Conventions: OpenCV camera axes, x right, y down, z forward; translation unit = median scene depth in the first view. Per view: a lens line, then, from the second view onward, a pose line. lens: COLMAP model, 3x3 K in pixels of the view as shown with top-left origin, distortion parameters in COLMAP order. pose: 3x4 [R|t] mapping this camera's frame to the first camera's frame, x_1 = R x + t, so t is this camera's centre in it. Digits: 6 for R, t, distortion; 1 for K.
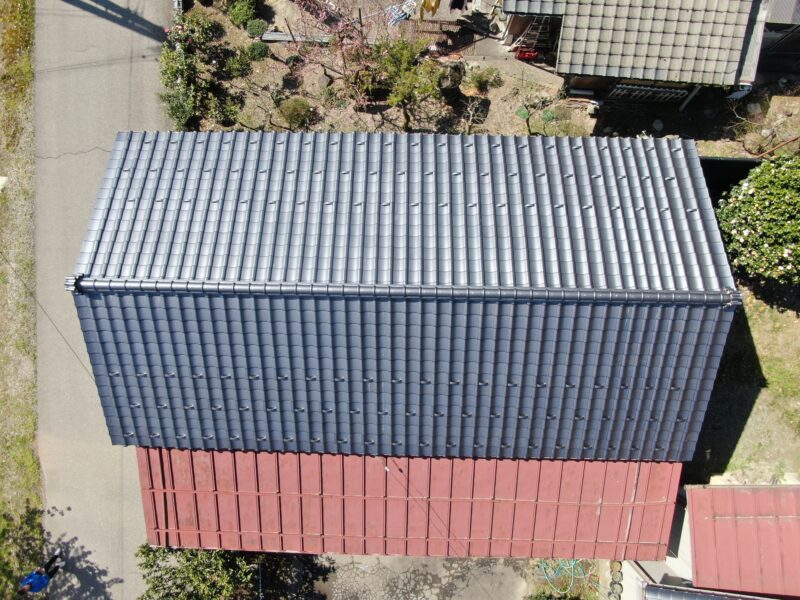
lens RADIAL K [[557.4, 0, 400.0], [0, 557.4, 300.0], [0, 0, 1]] dist [-0.002003, -0.000217]
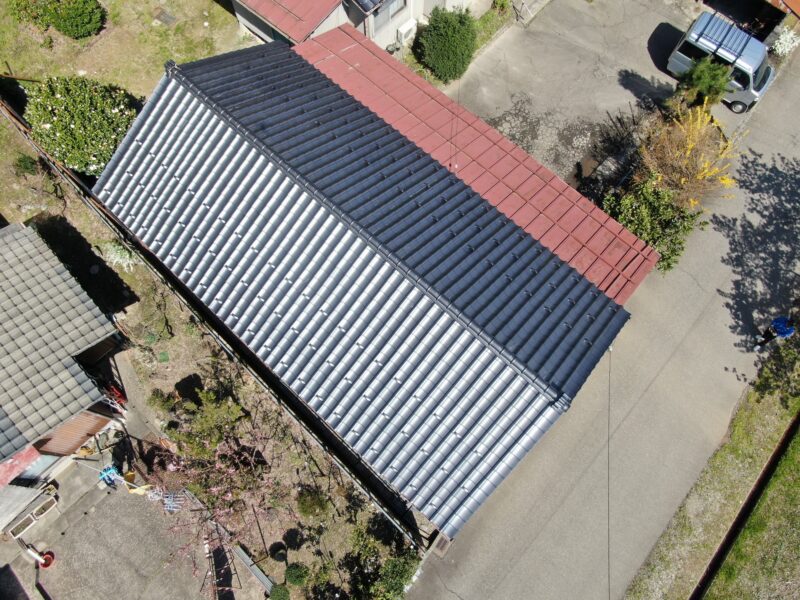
lens RADIAL K [[557.4, 0, 400.0], [0, 557.4, 300.0], [0, 0, 1]] dist [-0.002003, -0.000217]
pose [[-0.748610, -0.622293, 0.228765, -0.297124], [0.663002, -0.700886, 0.263035, -0.237621], [-0.003347, 0.348583, 0.937272, -0.047570]]
